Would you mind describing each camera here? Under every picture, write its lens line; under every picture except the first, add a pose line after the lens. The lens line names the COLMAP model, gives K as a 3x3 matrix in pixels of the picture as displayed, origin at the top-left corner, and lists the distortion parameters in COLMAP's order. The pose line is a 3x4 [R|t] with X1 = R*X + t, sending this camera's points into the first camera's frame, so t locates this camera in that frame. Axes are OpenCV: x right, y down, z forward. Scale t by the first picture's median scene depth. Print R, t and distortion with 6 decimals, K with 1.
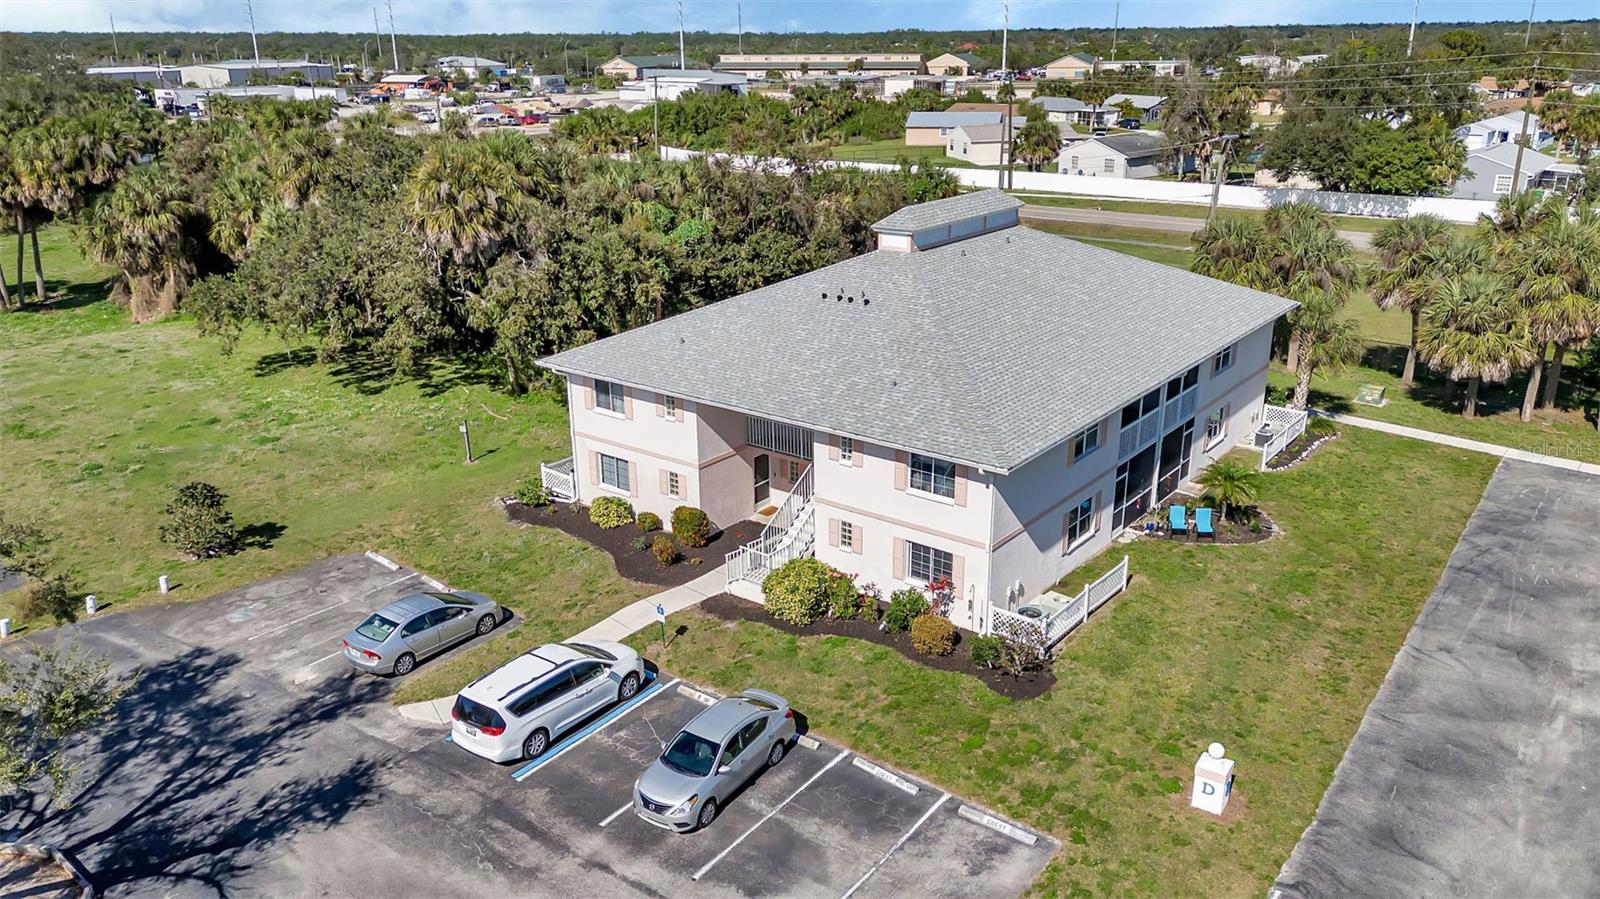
lens RADIAL K [[1158.6, 0, 800.0], [0, 1158.6, 449.5], [0, 0, 1]] dist [0.011055, 0.000258]
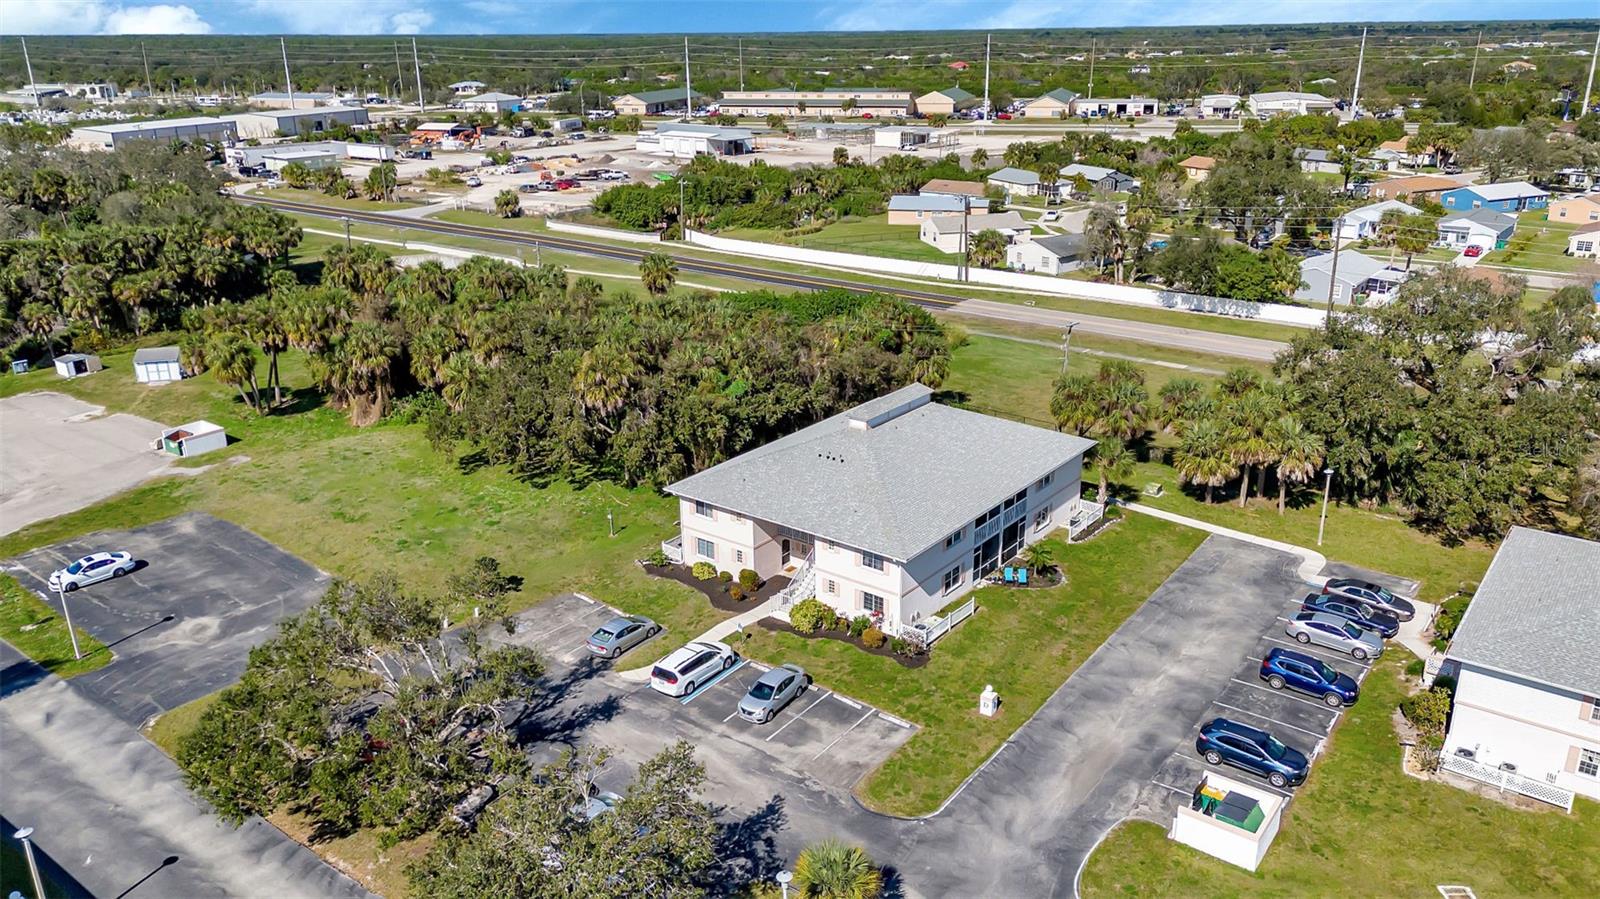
lens RADIAL K [[1138.1, 0, 800.0], [0, 1138.1, 449.5], [0, 0, 1]] dist [0.025411, 0.000325]
pose [[0.999995, -0.002196, 0.002172, -0.015778], [0.002192, 0.999996, 0.001695, -0.150147], [-0.002176, -0.001691, 0.999996, -0.860071]]
